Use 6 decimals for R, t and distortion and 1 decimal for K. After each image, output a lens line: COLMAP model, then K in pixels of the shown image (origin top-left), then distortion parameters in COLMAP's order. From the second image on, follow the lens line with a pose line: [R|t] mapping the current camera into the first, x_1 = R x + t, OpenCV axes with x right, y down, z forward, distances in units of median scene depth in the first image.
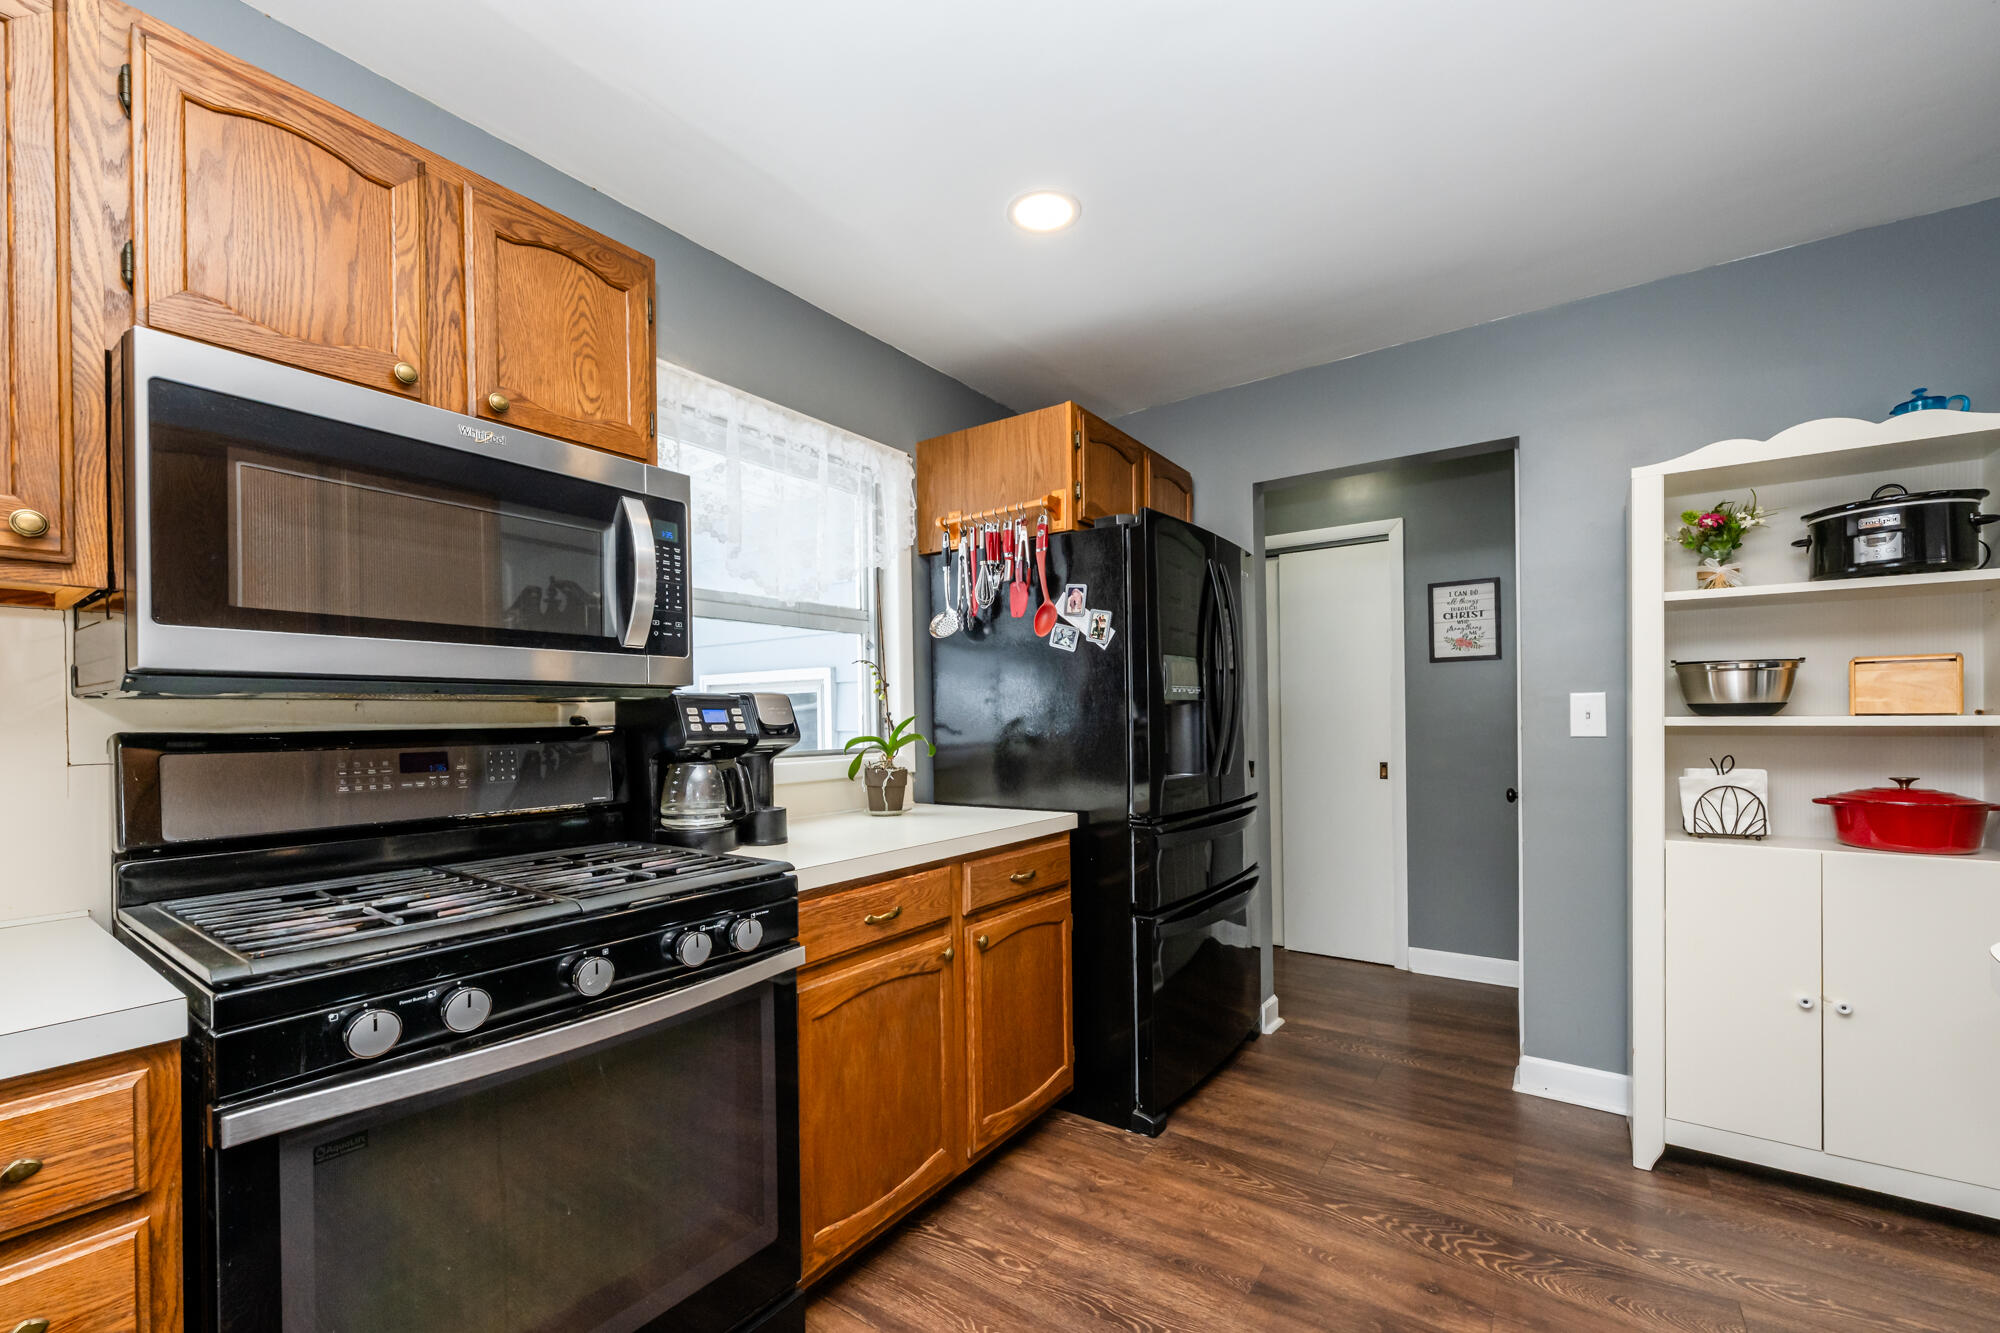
lens RADIAL K [[800.0, 0, 992.9], [0, 800.0, 729.6], [0, 0, 1]] dist [-0.010288, 0.000168]
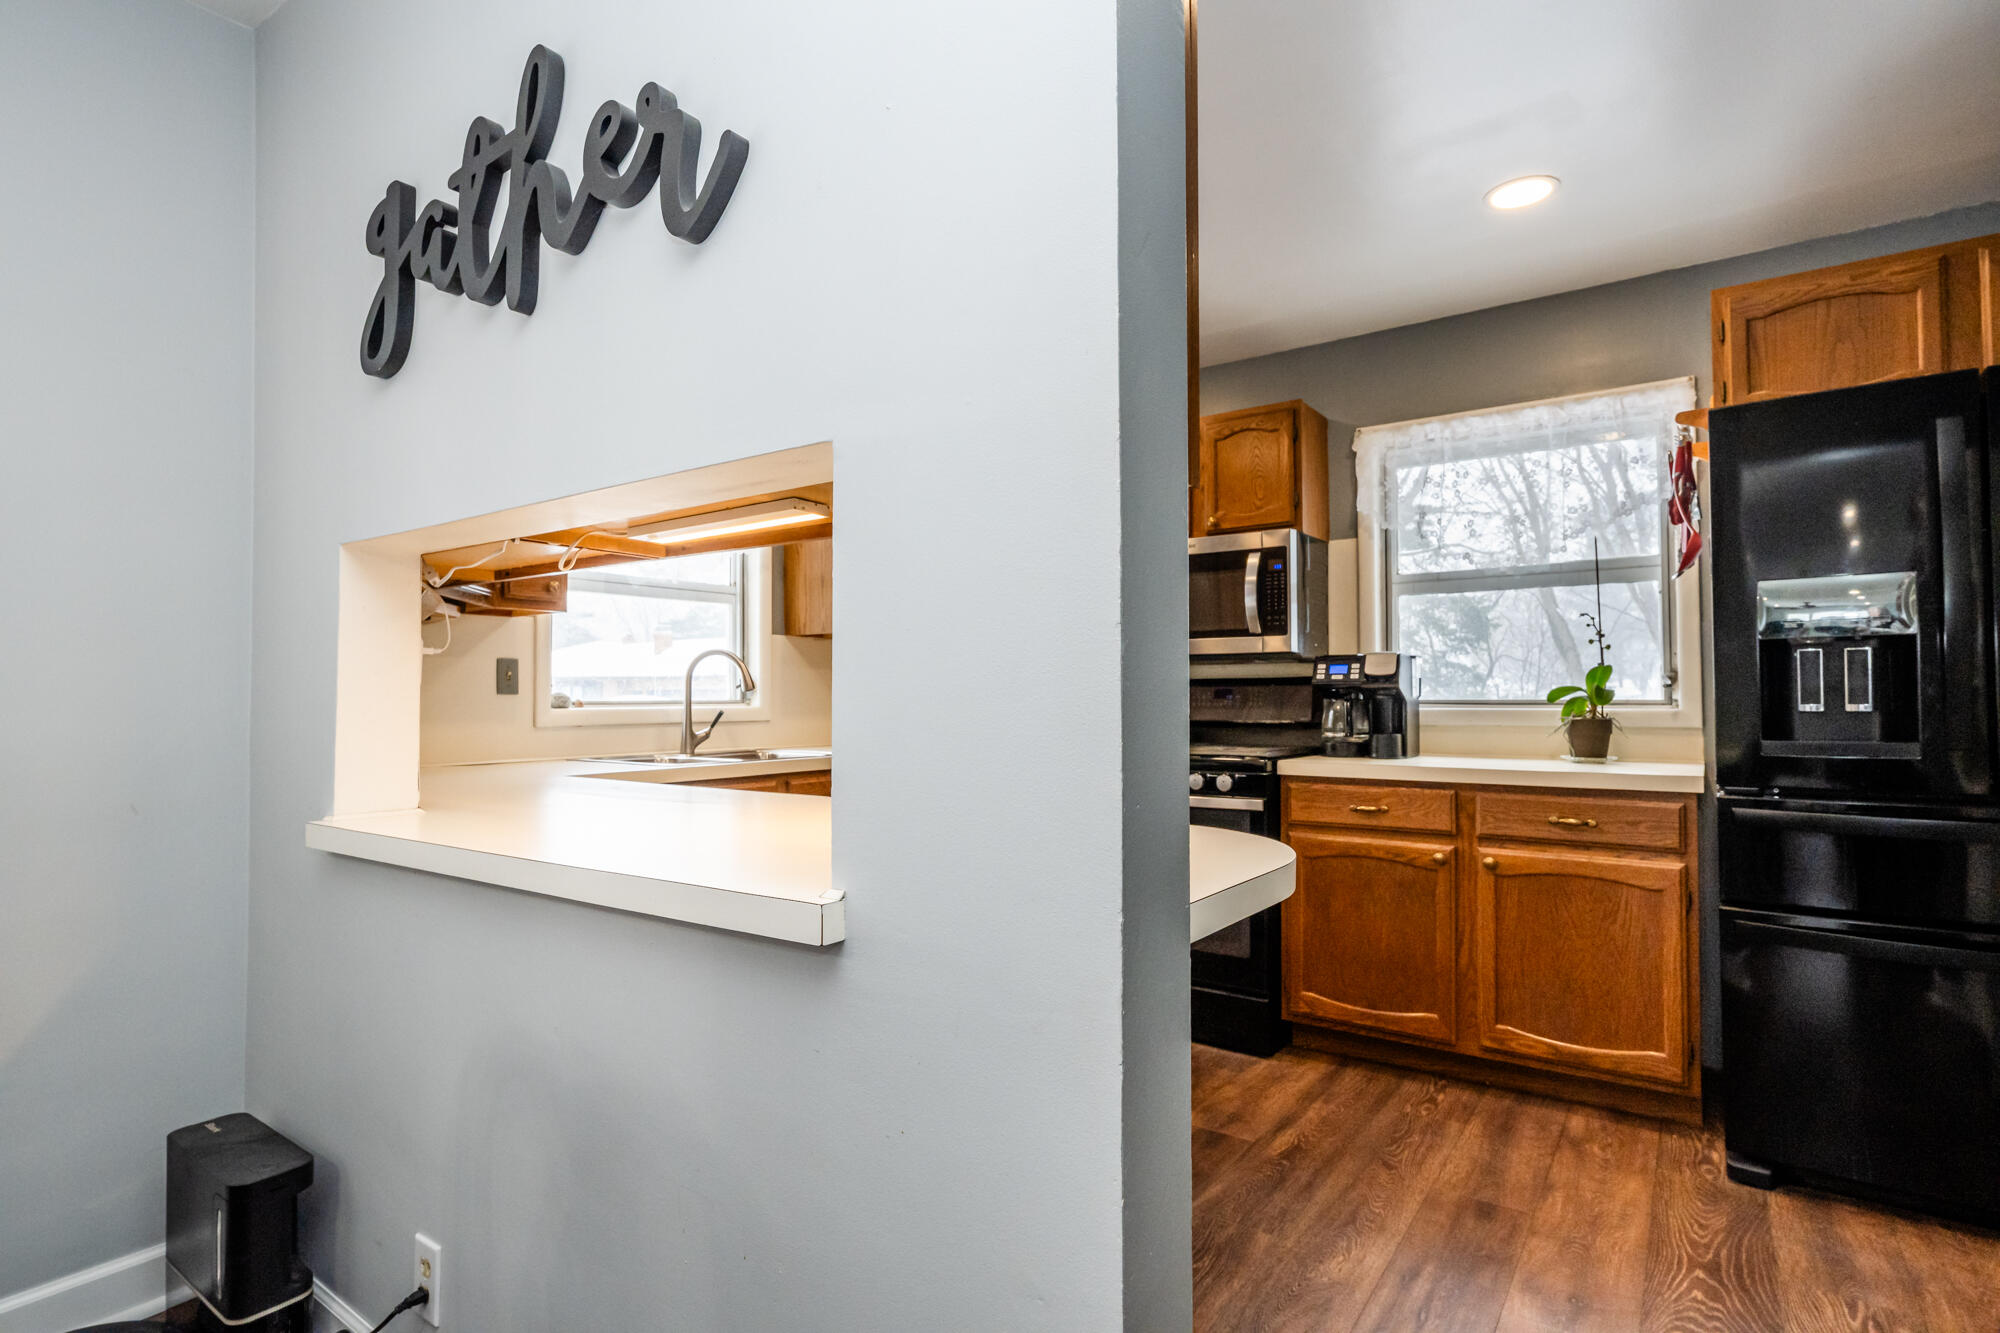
lens RADIAL K [[1012.1, 0, 1006.2], [0, 1012.1, 667.8], [0, 0, 1]] dist [-0.001999, -0.000474]
pose [[0.015901, -0.013897, -0.999777, 1.581853], [-0.000693, 0.999903, -0.013910, 0.008045], [0.999873, 0.000914, 0.015889, 0.320069]]
